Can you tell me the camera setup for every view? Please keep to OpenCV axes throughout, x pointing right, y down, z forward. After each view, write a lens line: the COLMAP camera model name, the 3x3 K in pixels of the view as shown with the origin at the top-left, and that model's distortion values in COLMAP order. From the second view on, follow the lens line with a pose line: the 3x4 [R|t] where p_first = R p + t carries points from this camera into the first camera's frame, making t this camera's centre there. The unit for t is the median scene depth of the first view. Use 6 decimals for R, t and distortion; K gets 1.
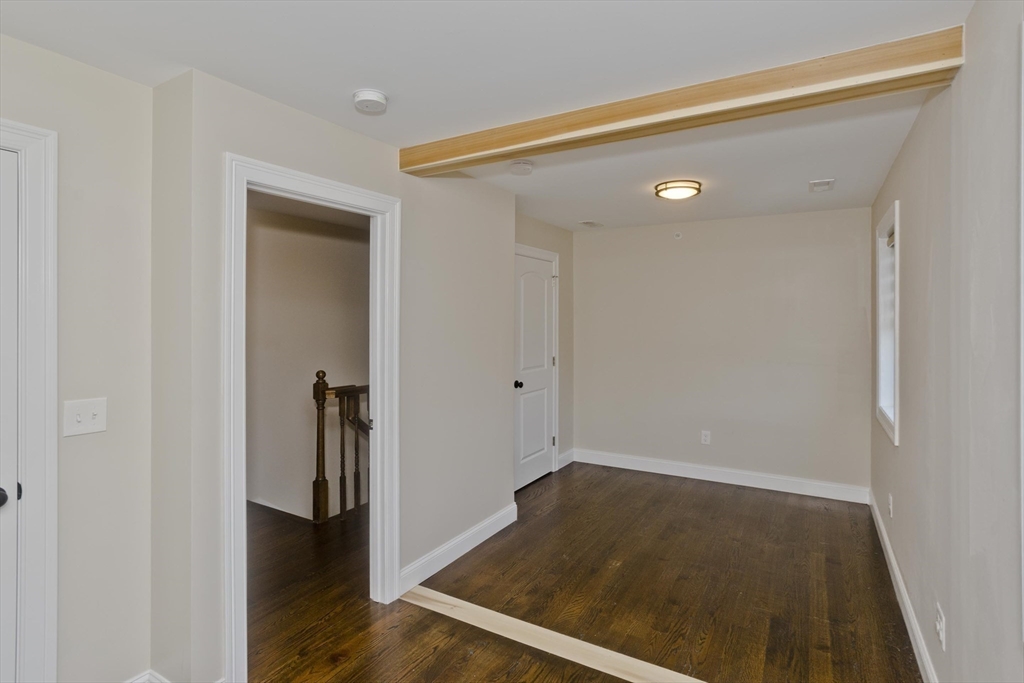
lens RADIAL K [[504.9, 0, 513.3], [0, 504.9, 322.4], [0, 0, 1]] dist [0.000152, 0.000236]
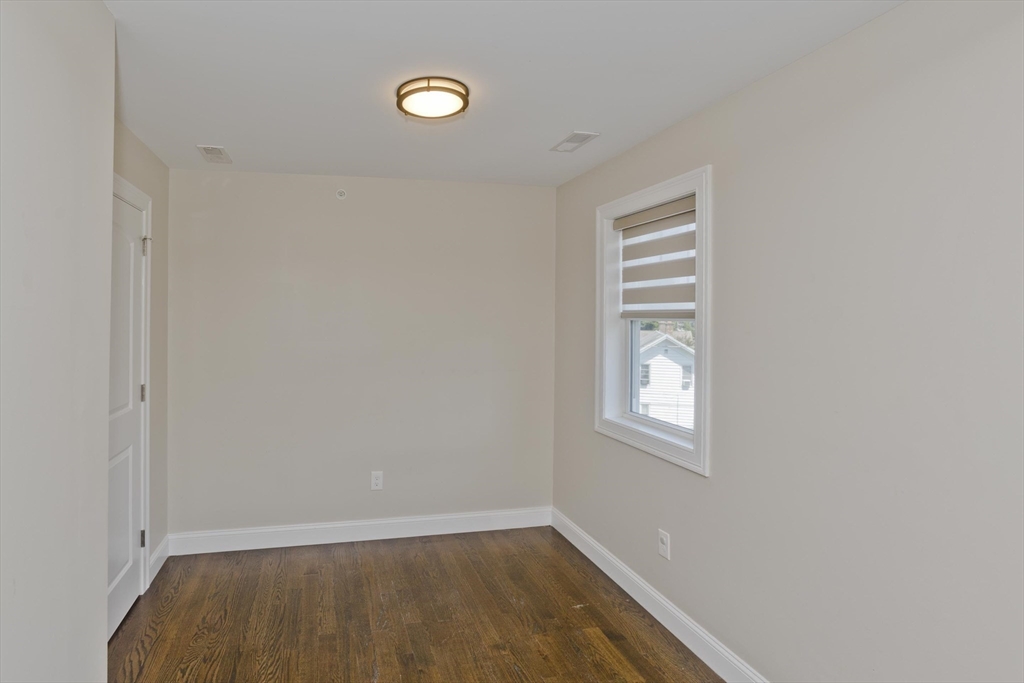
lens RADIAL K [[609.0, 0, 511.6], [0, 609.0, 309.0], [0, 0, 1]] dist [-0.033093, -0.000046]
pose [[0.756330, 0.004380, 0.654175, -0.046422], [0.006413, 0.999880, -0.014108, -0.002435], [-0.654159, 0.014866, 0.756211, 0.260440]]
